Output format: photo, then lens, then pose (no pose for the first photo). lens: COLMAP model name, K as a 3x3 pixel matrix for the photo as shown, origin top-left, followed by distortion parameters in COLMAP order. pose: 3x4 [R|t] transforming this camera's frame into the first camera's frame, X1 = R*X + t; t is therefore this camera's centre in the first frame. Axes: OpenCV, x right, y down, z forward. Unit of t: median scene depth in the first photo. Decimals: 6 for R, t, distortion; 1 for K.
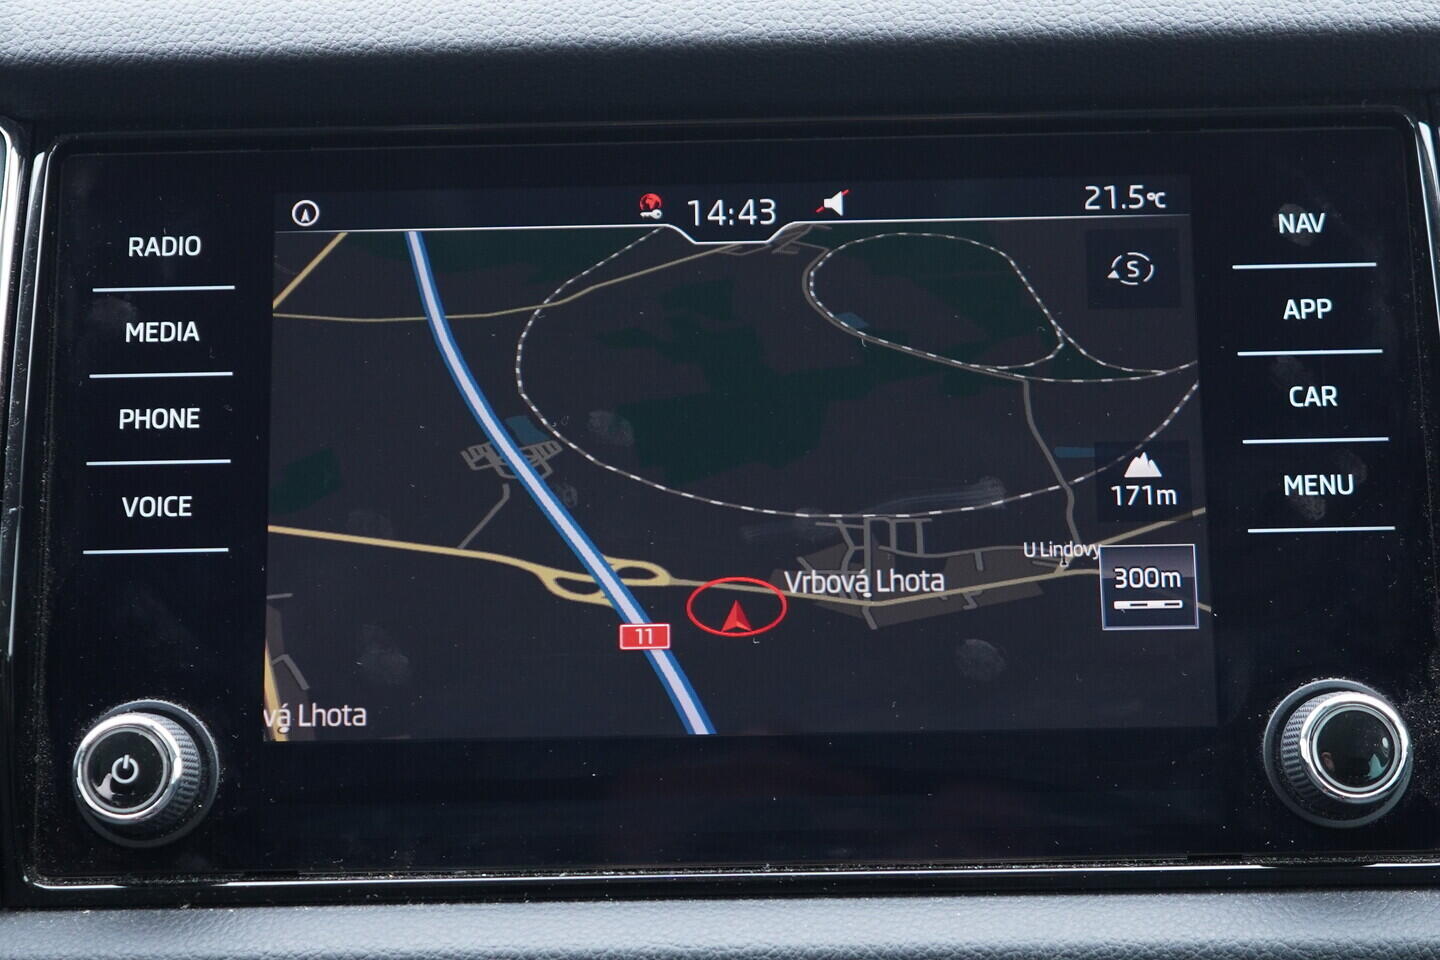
lens RADIAL K [[2269.7, 0, 720.0], [0, 2269.7, 480.0], [0, 0, 1]] dist [0.010529, 0.016448]
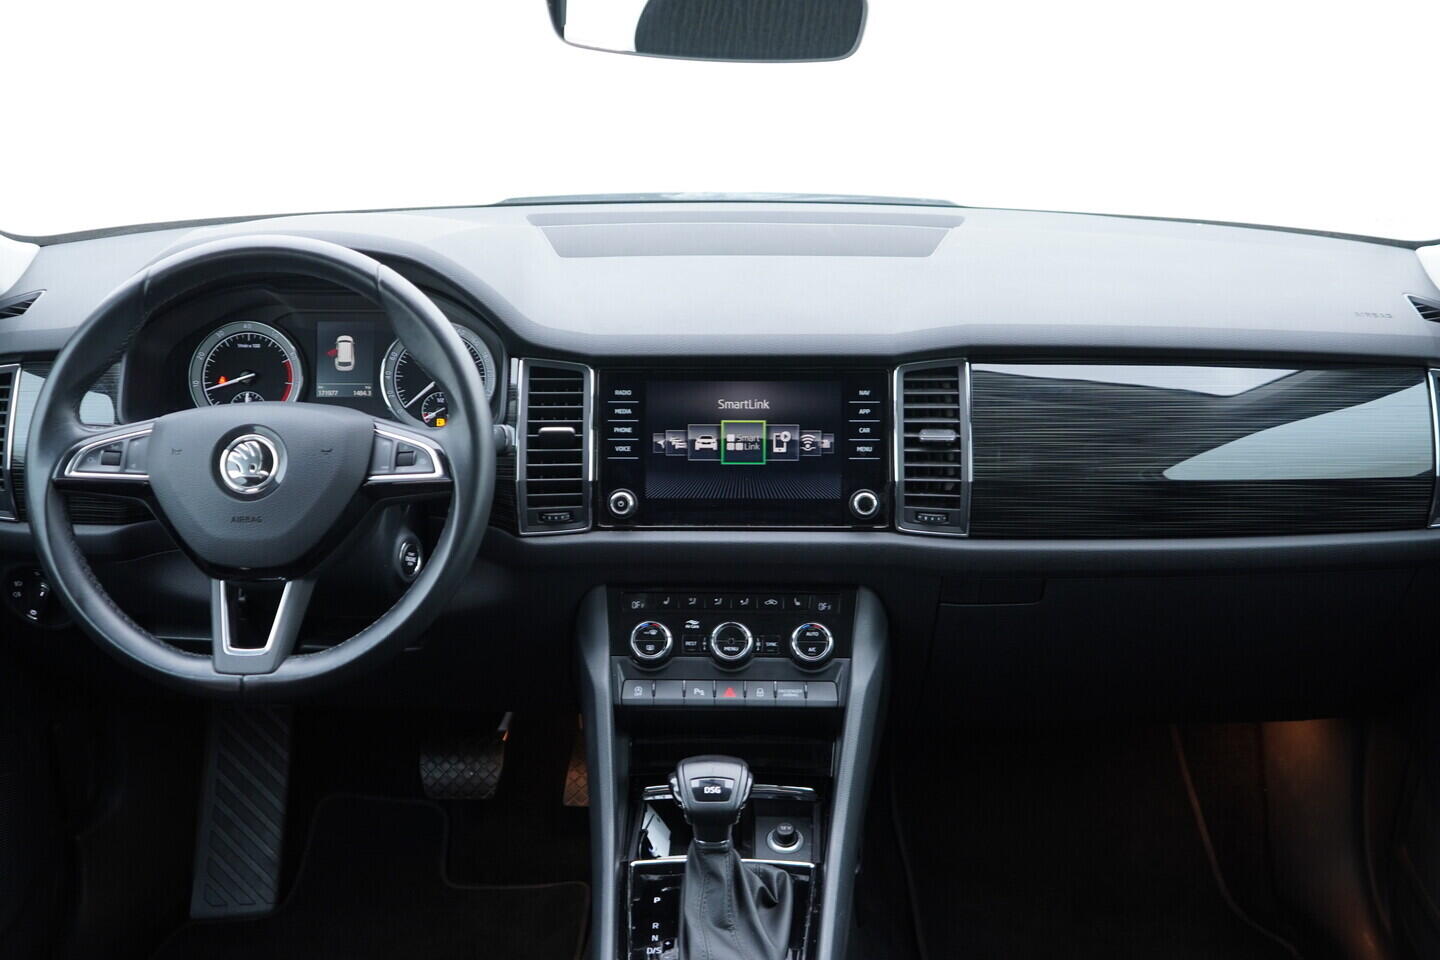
lens RADIAL K [[1520.3, 0, 720.0], [0, 1520.3, 480.0], [0, 0, 1]] dist [-0.002317, 0.013247]
pose [[0.999802, 0.018575, -0.007161, -0.018804], [-0.017295, 0.988592, 0.149619, -0.411814], [0.009858, -0.149465, 0.988718, -2.209135]]
